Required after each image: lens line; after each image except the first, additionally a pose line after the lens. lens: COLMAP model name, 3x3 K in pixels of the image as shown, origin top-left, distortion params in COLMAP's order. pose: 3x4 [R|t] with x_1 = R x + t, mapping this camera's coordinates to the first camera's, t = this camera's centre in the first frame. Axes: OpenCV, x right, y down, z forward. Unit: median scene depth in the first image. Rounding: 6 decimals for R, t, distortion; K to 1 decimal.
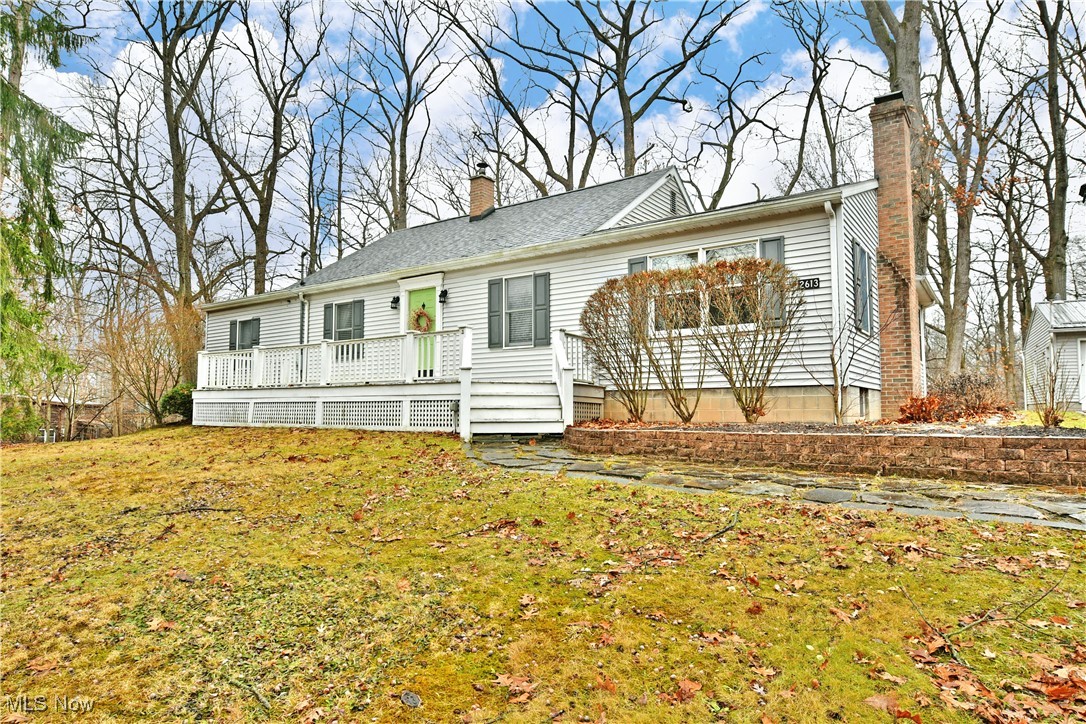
lens RADIAL K [[619.4, 0, 545.4], [0, 619.4, 382.2], [0, 0, 1]] dist [-0.005791, -0.001386]
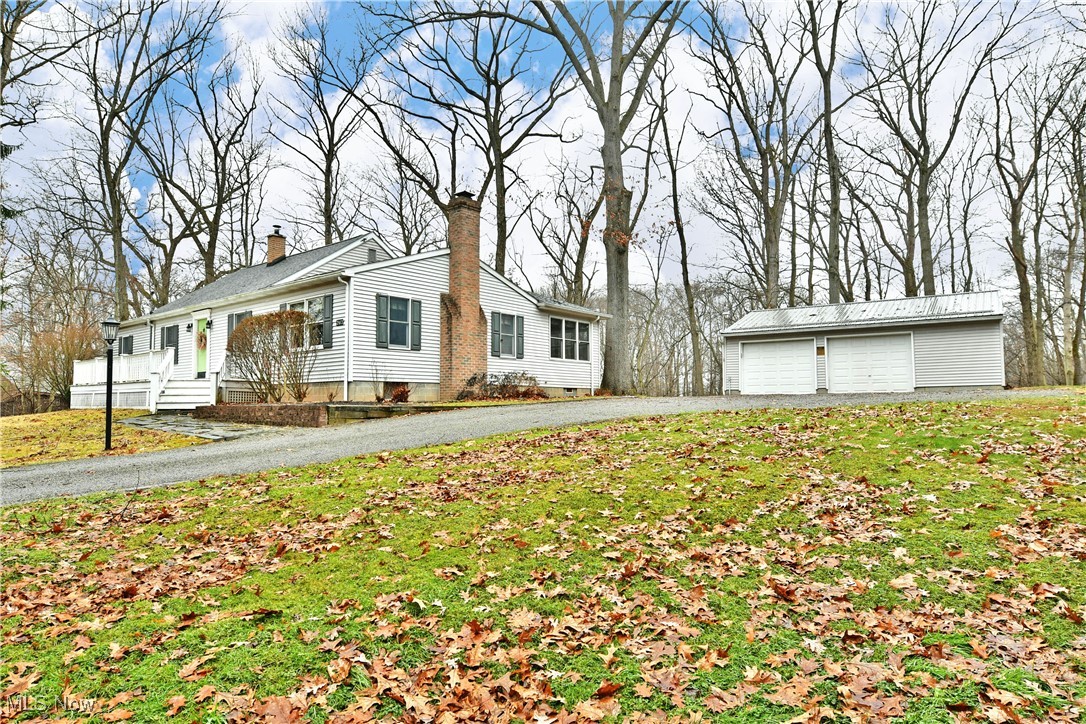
lens RADIAL K [[619.4, 0, 545.4], [0, 619.4, 382.2], [0, 0, 1]] dist [-0.005791, -0.001386]
pose [[0.997543, -0.008100, -0.069584, 0.712705], [0.008819, 0.999911, 0.010033, -0.002357], [0.069497, -0.010622, 0.997526, -0.438854]]
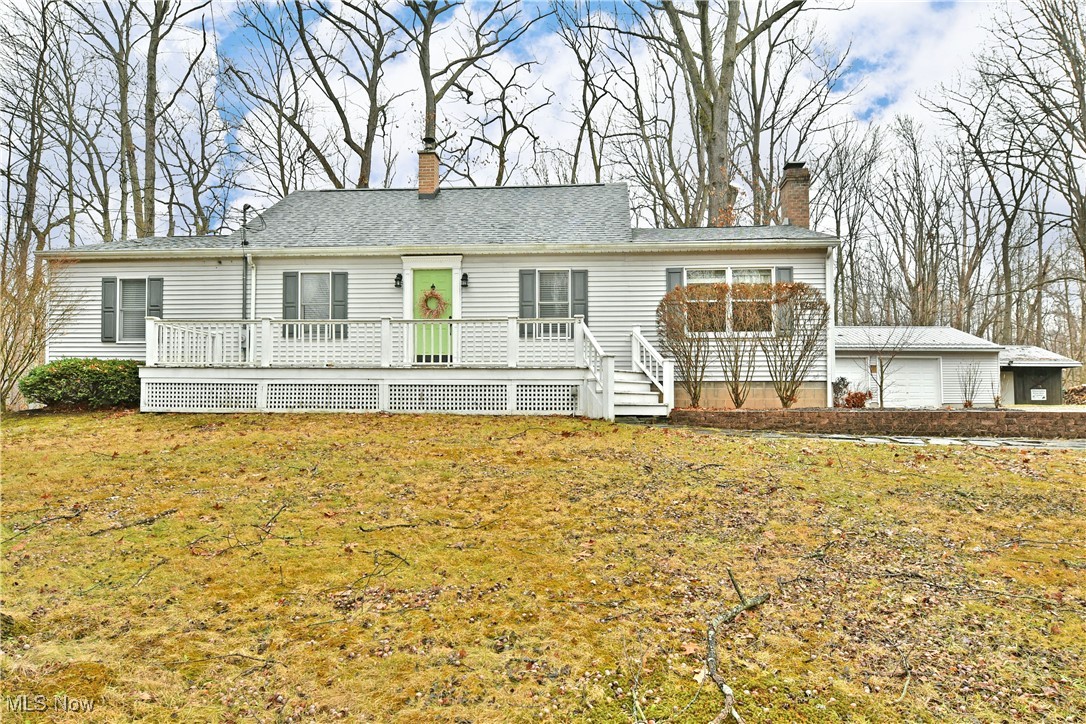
lens RADIAL K [[679.5, 0, 543.0], [0, 679.5, 403.7], [0, 0, 1]] dist [-0.007431, -0.001301]
pose [[0.861949, 0.013883, 0.506805, -0.550540], [-0.028365, 0.999380, 0.020866, 0.026811], [-0.506201, -0.032361, 0.861808, 0.013549]]
